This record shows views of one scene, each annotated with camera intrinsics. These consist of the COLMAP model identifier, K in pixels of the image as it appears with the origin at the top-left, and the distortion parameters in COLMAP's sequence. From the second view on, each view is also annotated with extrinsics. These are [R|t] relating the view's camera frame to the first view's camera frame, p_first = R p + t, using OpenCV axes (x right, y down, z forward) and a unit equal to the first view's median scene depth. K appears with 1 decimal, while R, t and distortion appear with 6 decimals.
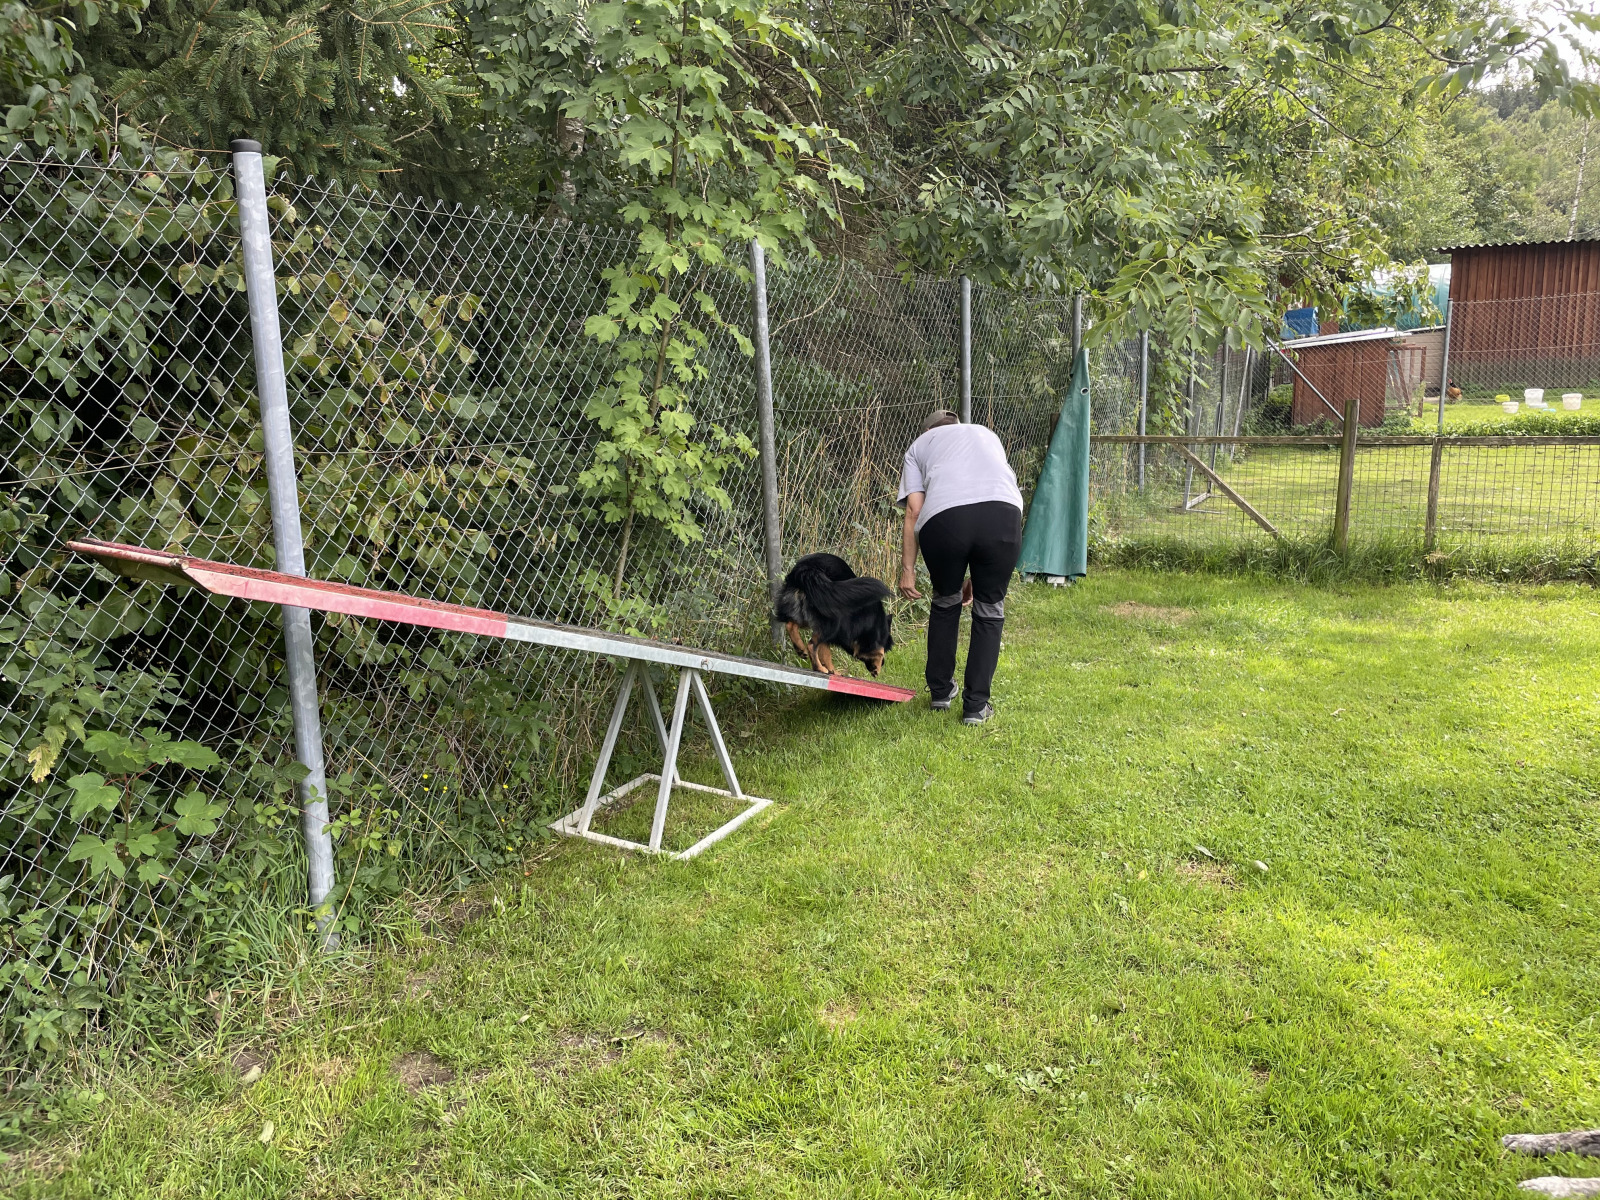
lens RADIAL K [[1184.0, 0, 812.5], [0, 1184.0, 604.3], [0, 0, 1]] dist [0.089691, -0.120168]
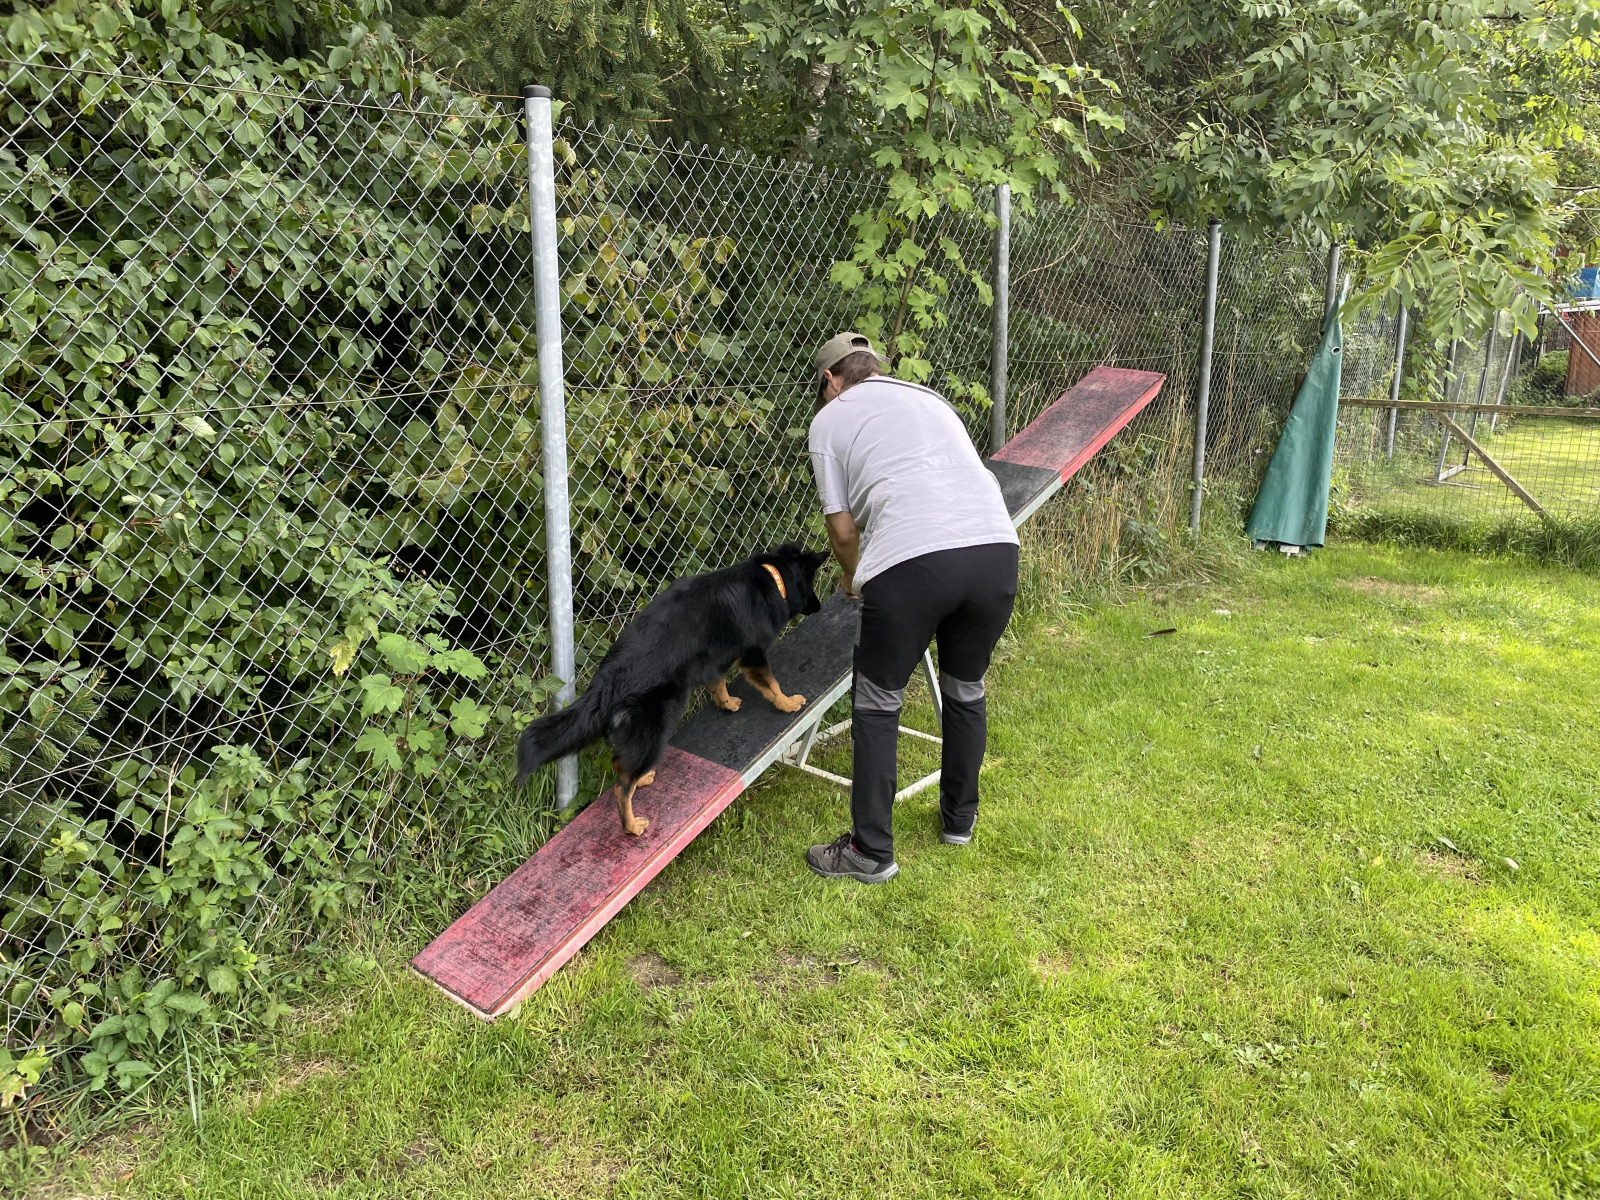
lens RADIAL K [[1185.5, 0, 827.5], [0, 1185.5, 598.0], [0, 0, 1]] dist [0.088550, -0.114973]
pose [[0.985939, 0.064783, -0.154034, -0.025901], [-0.059194, 0.997421, 0.040599, 0.003847], [0.156267, -0.030910, 0.987231, -0.013549]]
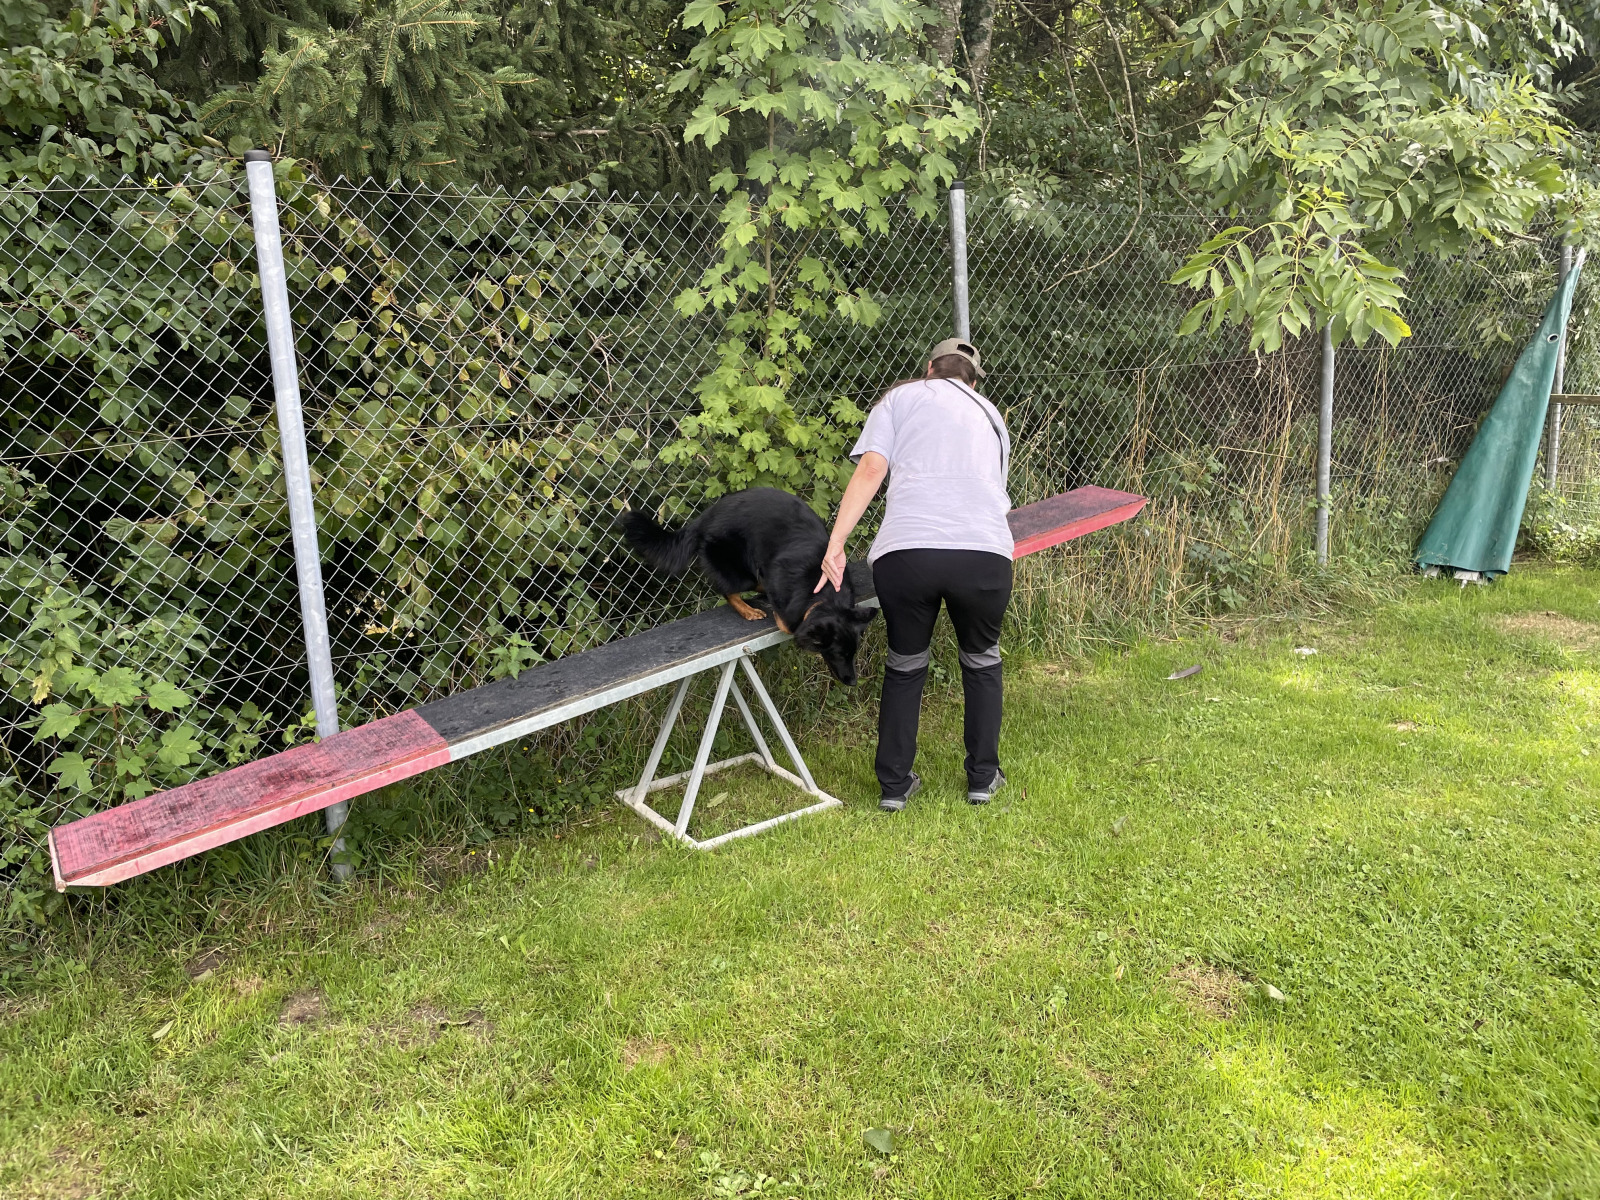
lens RADIAL K [[1185.1, 0, 819.0], [0, 1185.1, 589.4], [0, 0, 1]] dist [0.089998, -0.119048]
pose [[0.896532, 0.080306, -0.435639, 0.473544], [-0.065346, 0.996647, 0.049243, -0.064209], [0.438133, -0.015680, 0.898774, 0.202828]]
